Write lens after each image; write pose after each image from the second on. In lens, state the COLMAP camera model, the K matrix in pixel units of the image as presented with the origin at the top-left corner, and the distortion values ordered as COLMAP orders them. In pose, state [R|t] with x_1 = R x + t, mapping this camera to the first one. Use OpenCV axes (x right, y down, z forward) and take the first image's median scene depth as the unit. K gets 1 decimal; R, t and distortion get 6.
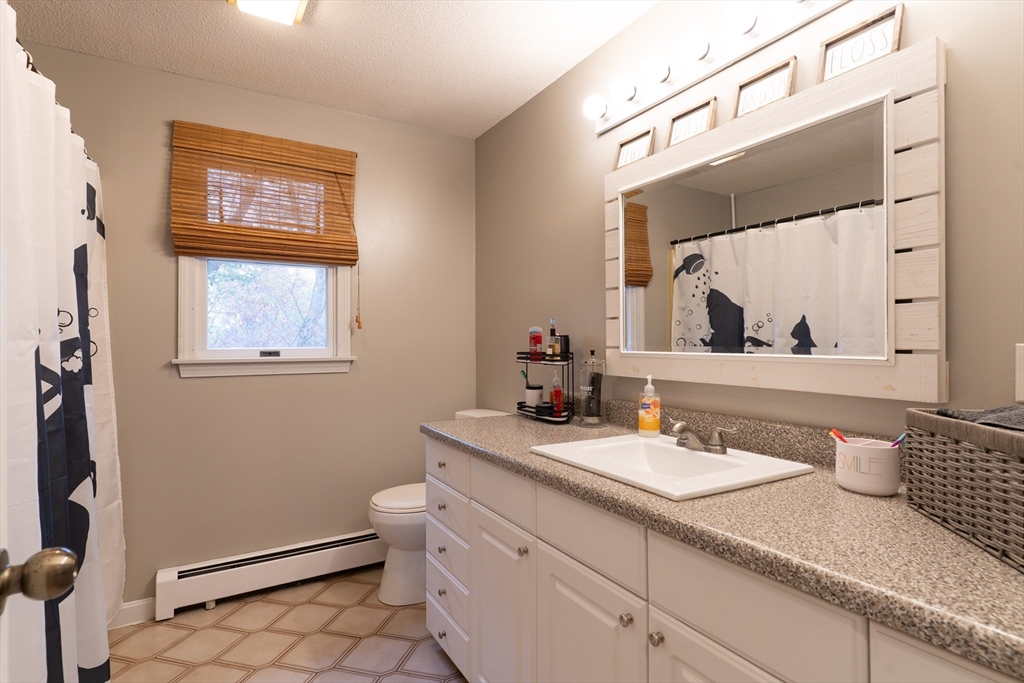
lens RADIAL K [[504.3, 0, 513.7], [0, 504.3, 344.0], [0, 0, 1]] dist [0.003629, -0.000086]
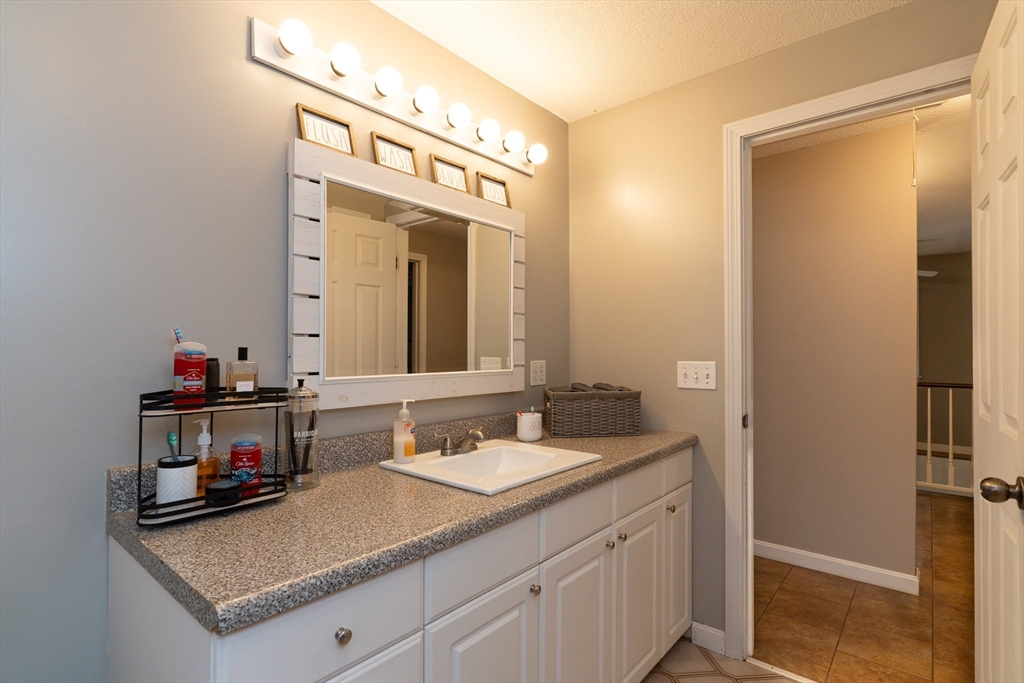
lens RADIAL K [[504.3, 0, 513.2], [0, 504.3, 339.1], [0, 0, 1]] dist [0.003629, -0.000086]
pose [[-0.322073, 0.045357, 0.945628, -0.659416], [0.026812, 0.998888, -0.038780, -0.008427], [-0.946335, 0.012864, -0.322930, 1.047478]]
